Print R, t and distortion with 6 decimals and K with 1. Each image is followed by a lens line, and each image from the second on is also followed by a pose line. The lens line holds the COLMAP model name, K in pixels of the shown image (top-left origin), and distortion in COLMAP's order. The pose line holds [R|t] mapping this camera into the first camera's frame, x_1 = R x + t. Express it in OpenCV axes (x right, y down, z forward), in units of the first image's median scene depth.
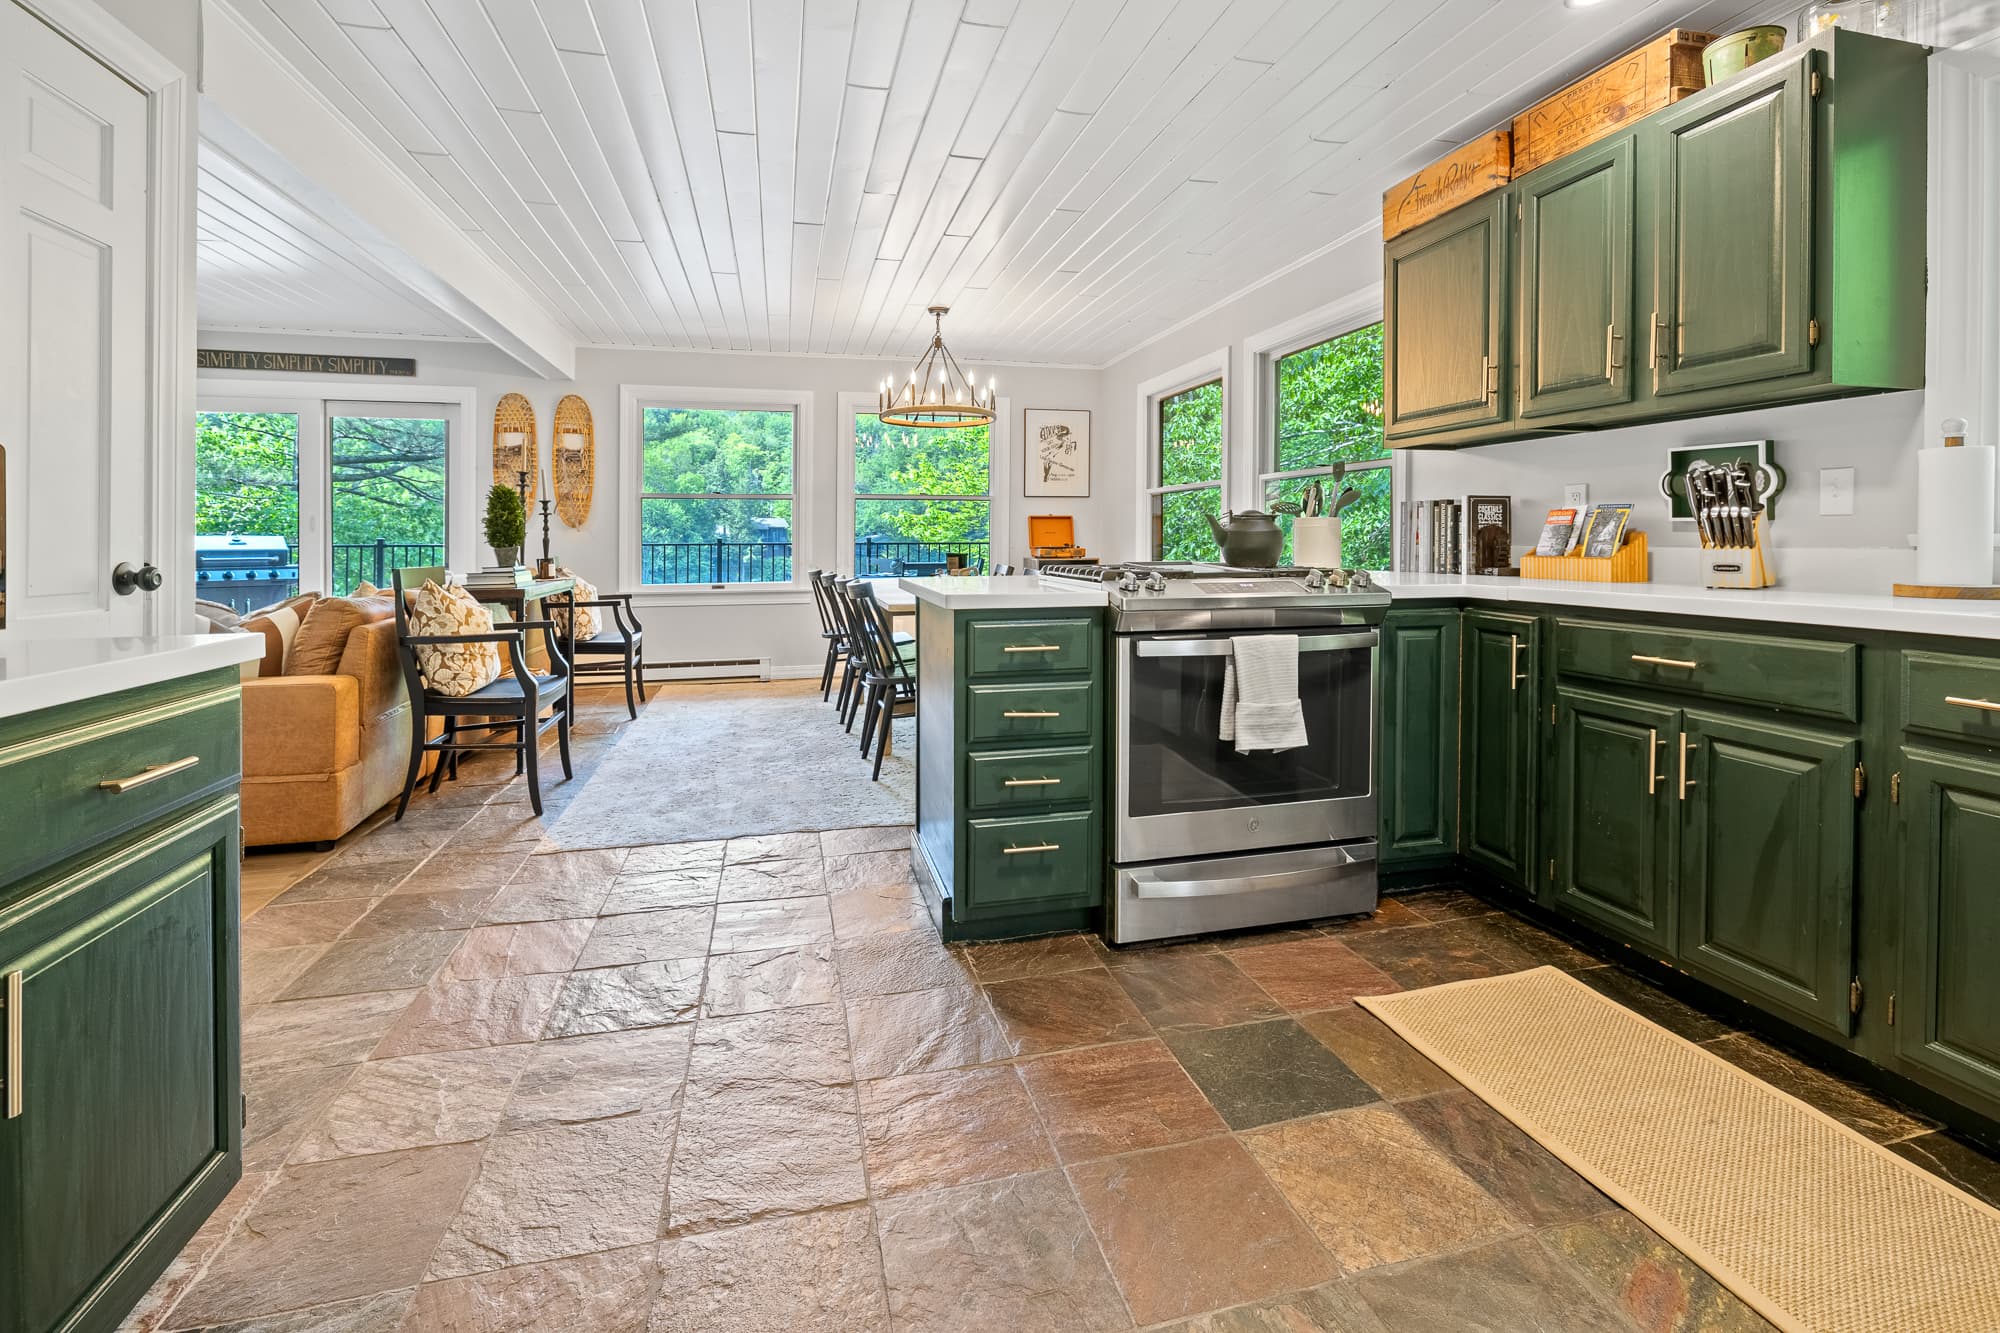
lens RADIAL K [[914.9, 0, 998.4], [0, 914.9, 530.2], [0, 0, 1]] dist [0.015476, 0.000318]
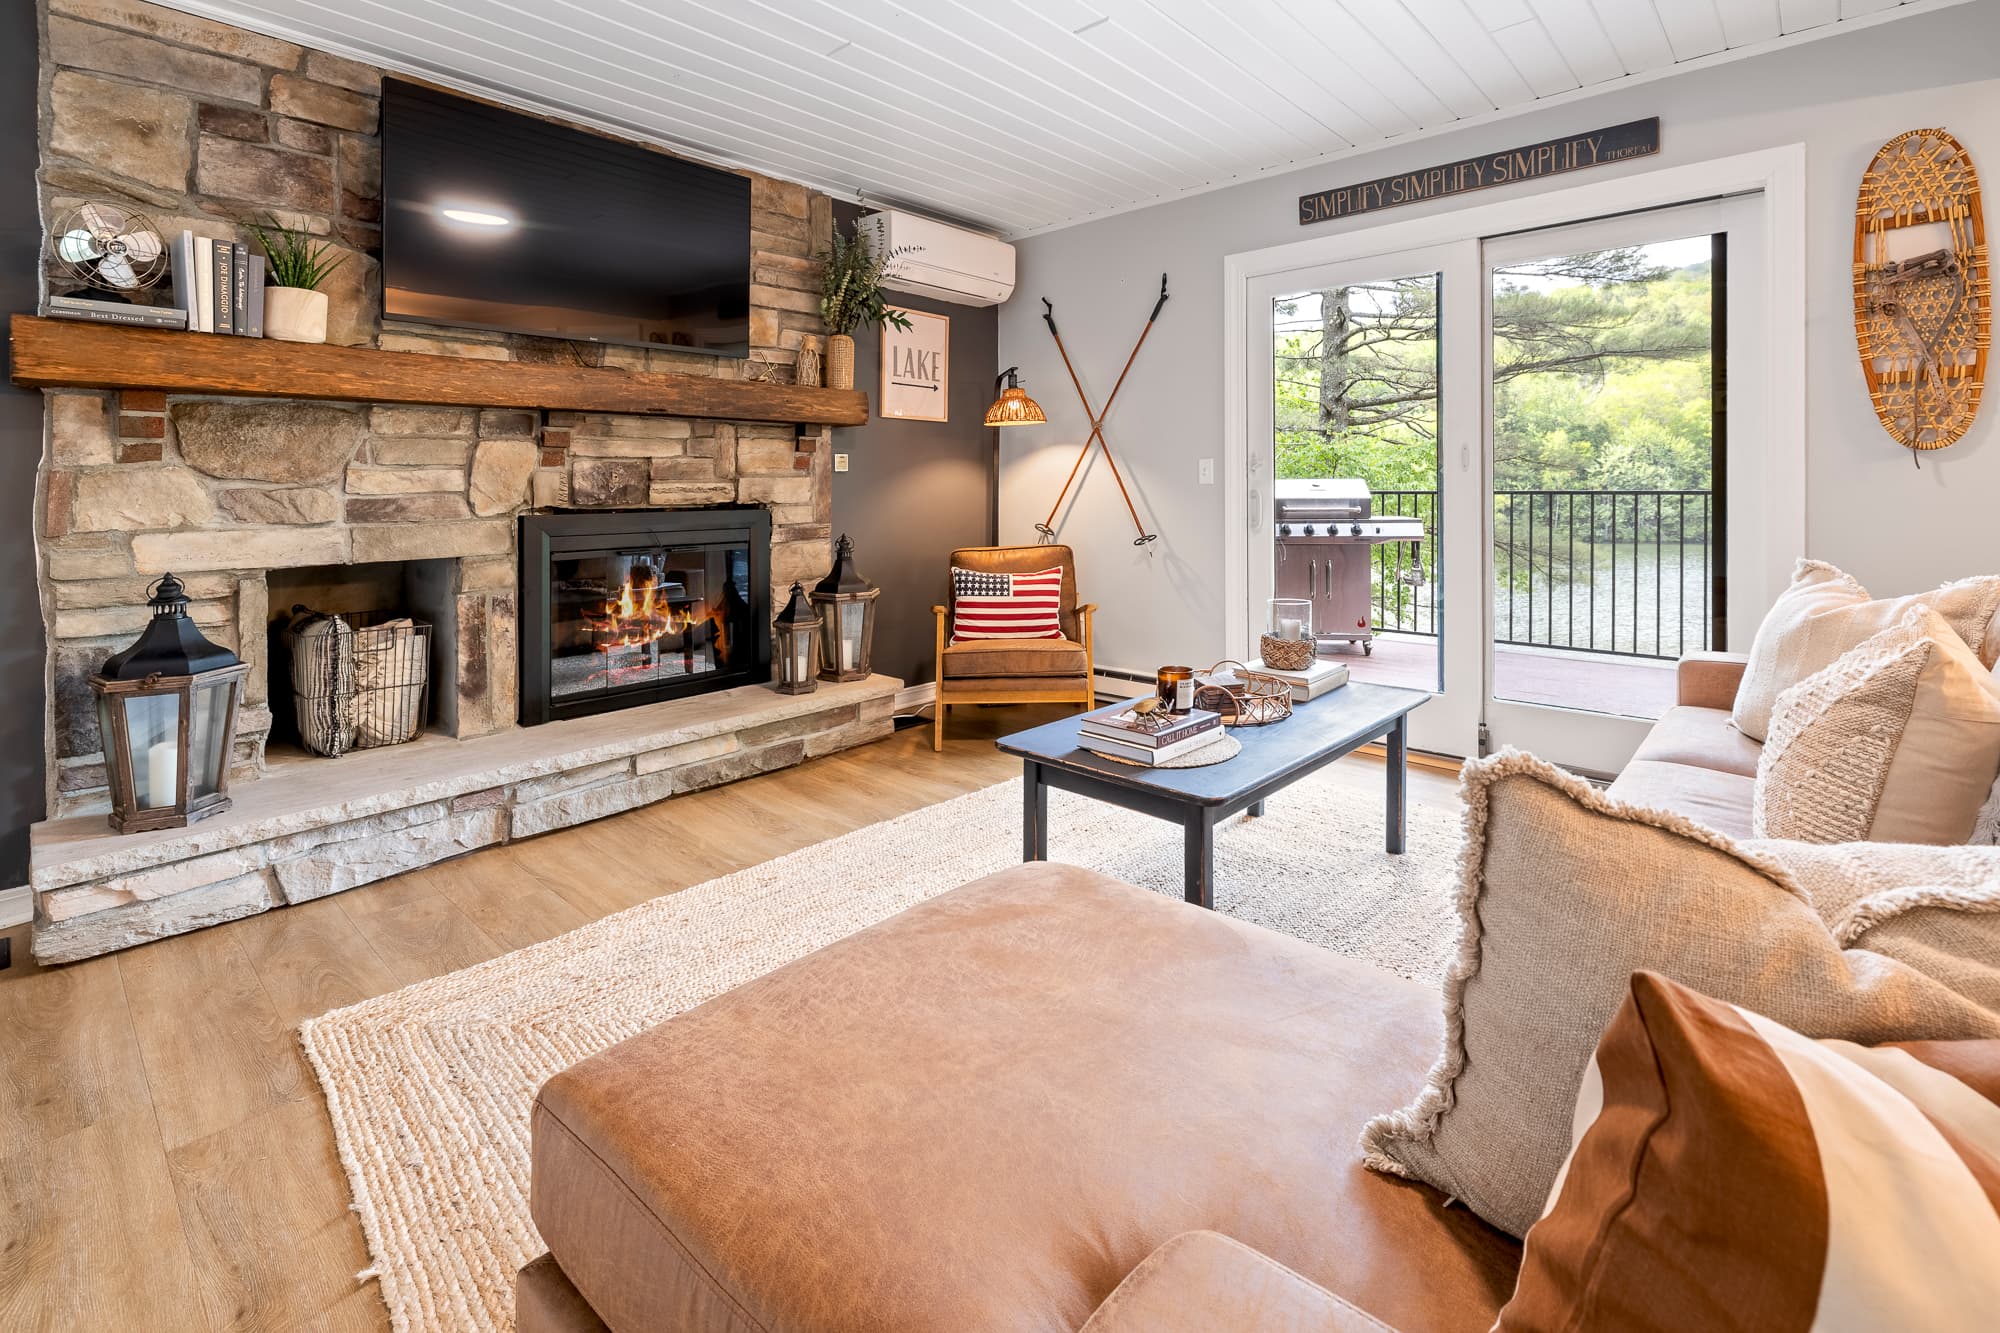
lens RADIAL K [[919.8, 0, 1002.9], [0, 919.8, 500.1], [0, 0, 1]] dist [-0.003917, 0.000027]
pose [[0.574331, 0.007360, -0.818590, -0.375091], [0.016672, 0.999647, 0.020685, 0.002777], [0.818453, -0.025527, 0.574006, 0.369568]]
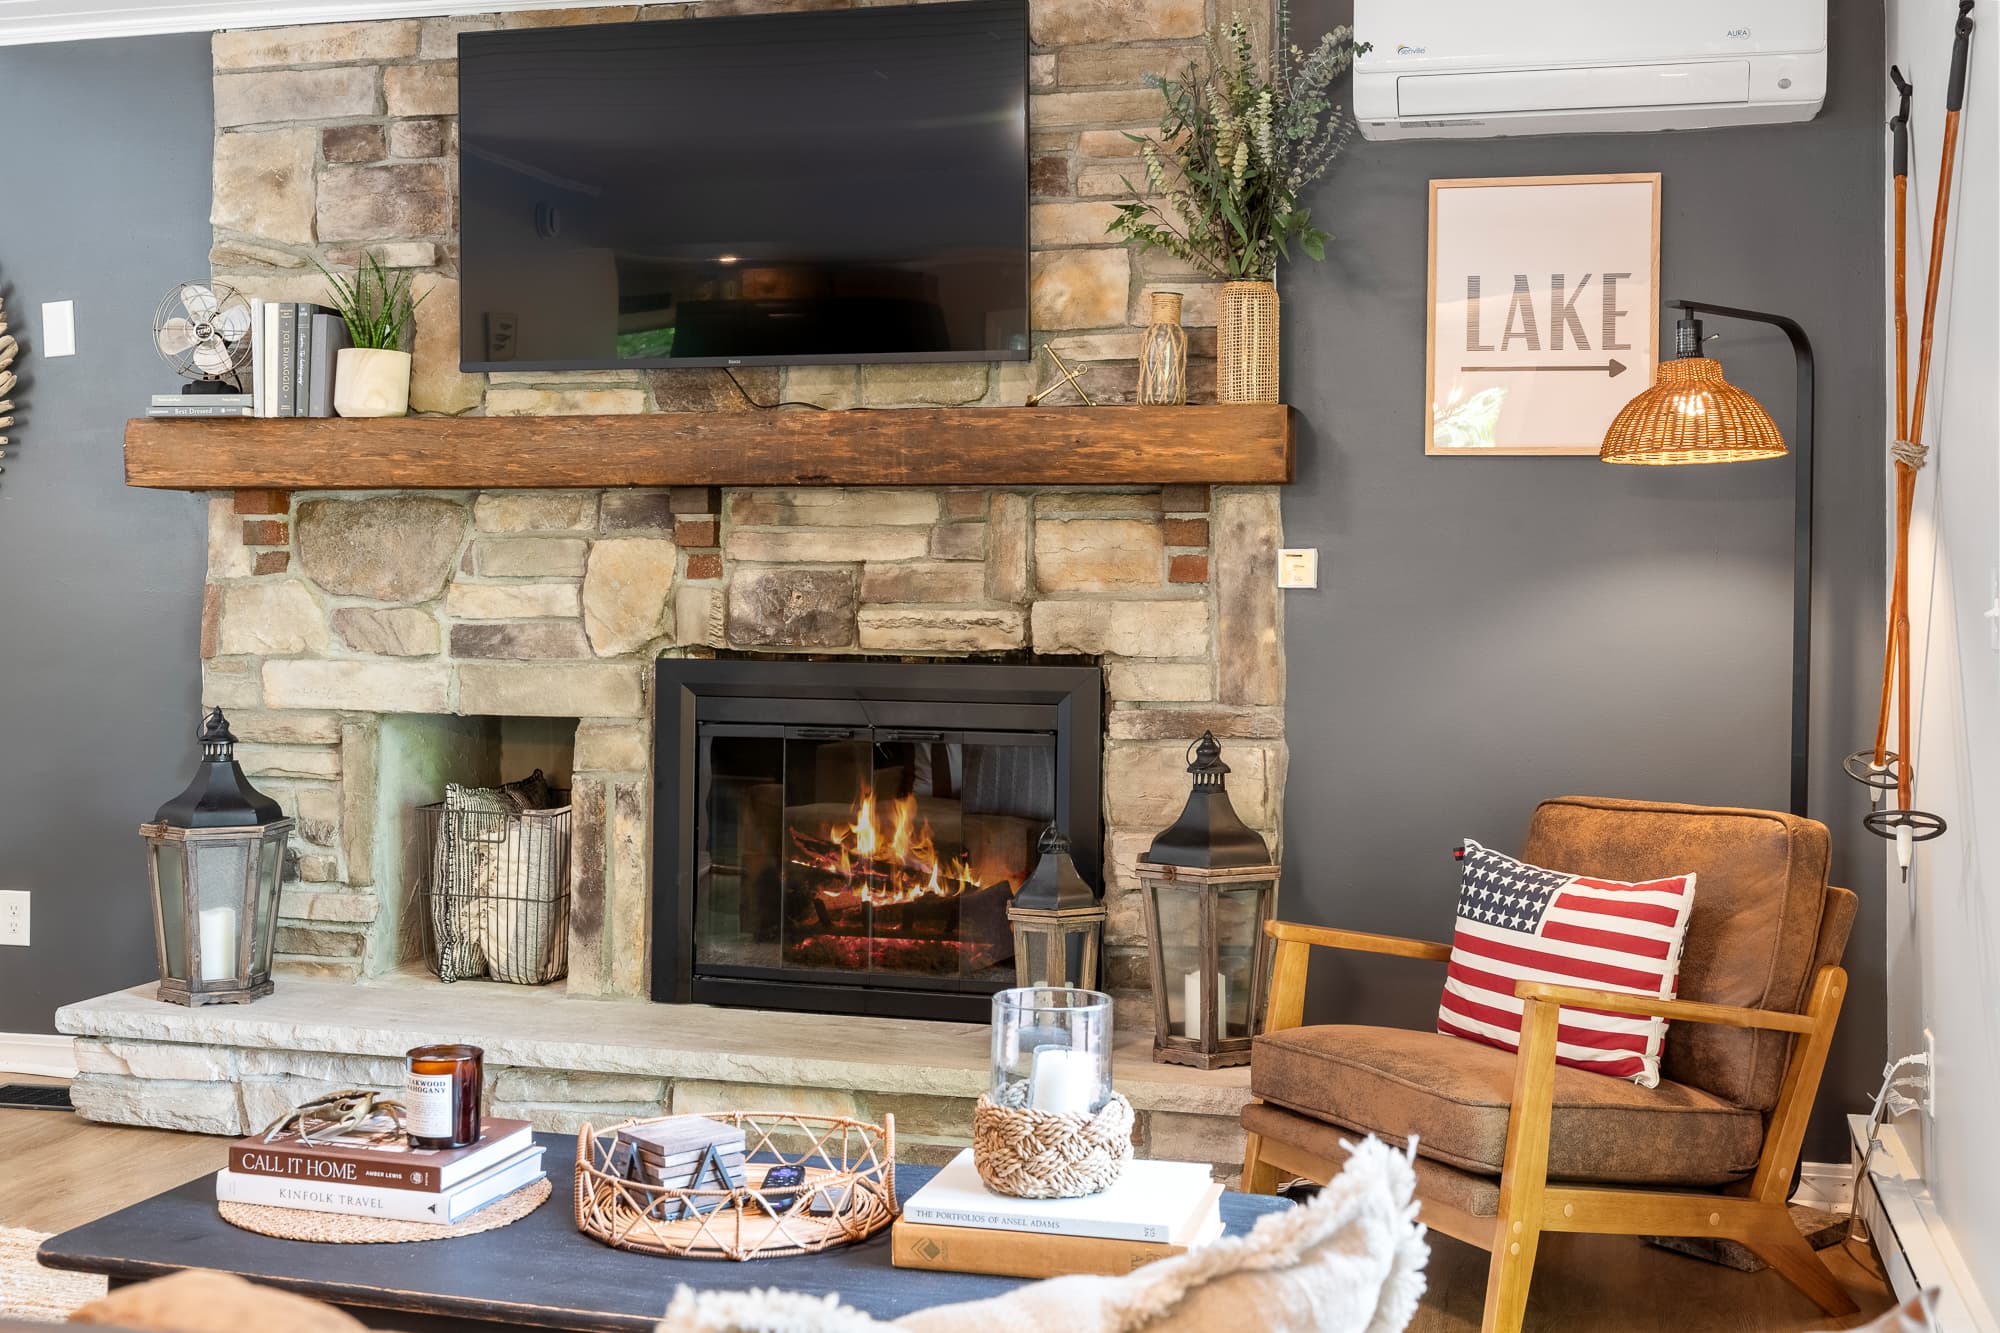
lens RADIAL K [[2316.6, 0, 958.5], [0, 2316.6, 542.4], [0, 0, 1]] dist [0.003331, 0.000000]
pose [[-0.494752, -0.014992, -0.868905, -0.313707], [0.001285, 0.999837, -0.017983, -0.006446], [0.869033, -0.010014, -0.494652, 0.858639]]
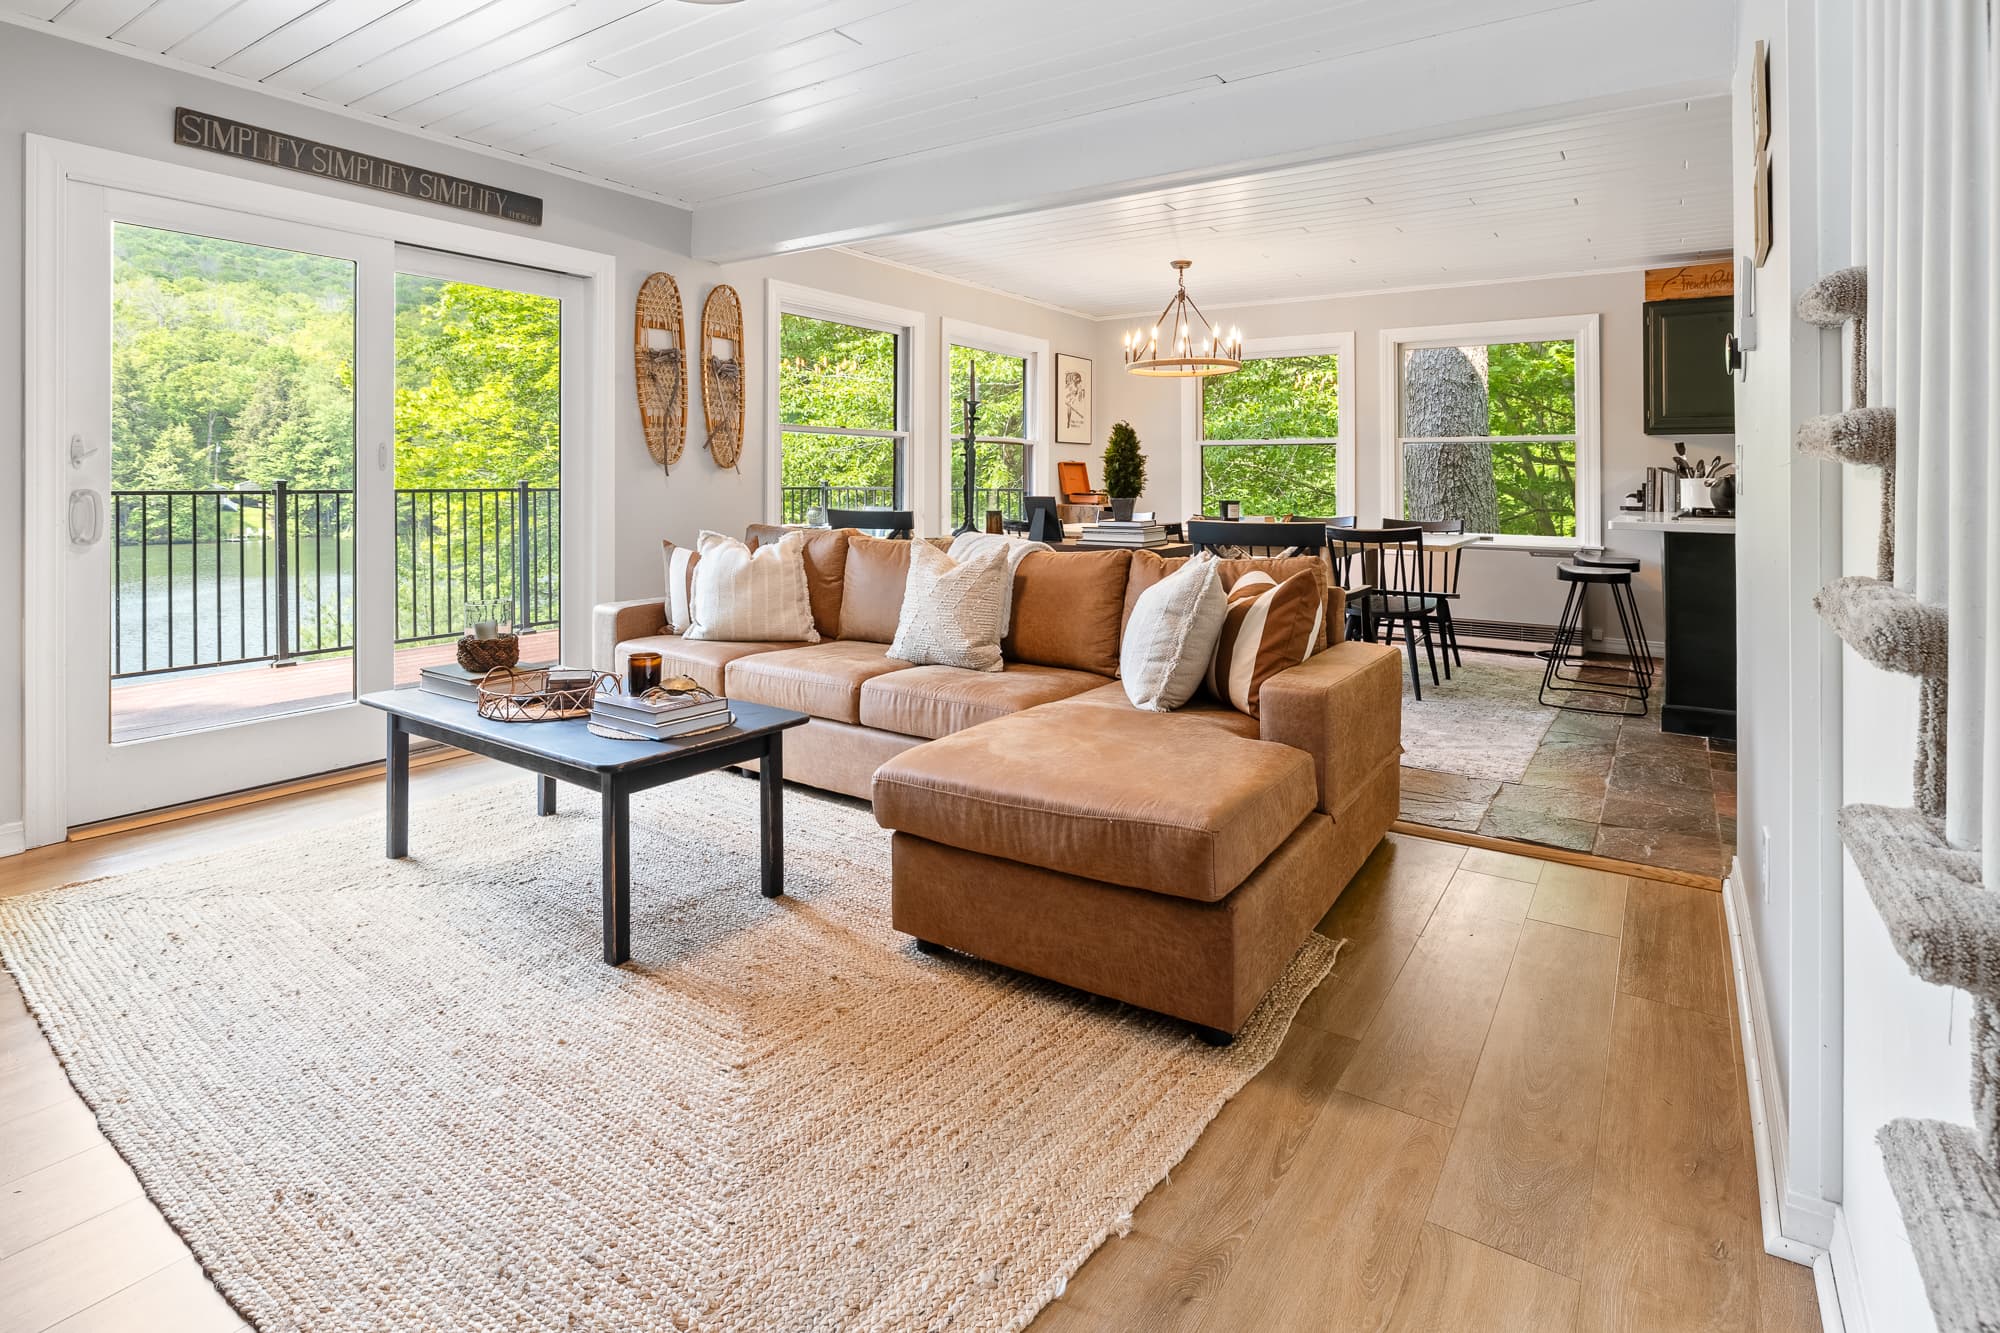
lens RADIAL K [[1026.4, 0, 1012.5], [0, 1026.4, 489.9], [0, 0, 1]] dist [-0.014054, 0.002842]
pose [[0.727614, 0.000626, 0.685986, -0.763501], [-0.013131, 0.999829, 0.013015, 0.000632], [-0.685861, -0.018477, 0.727498, 0.229225]]
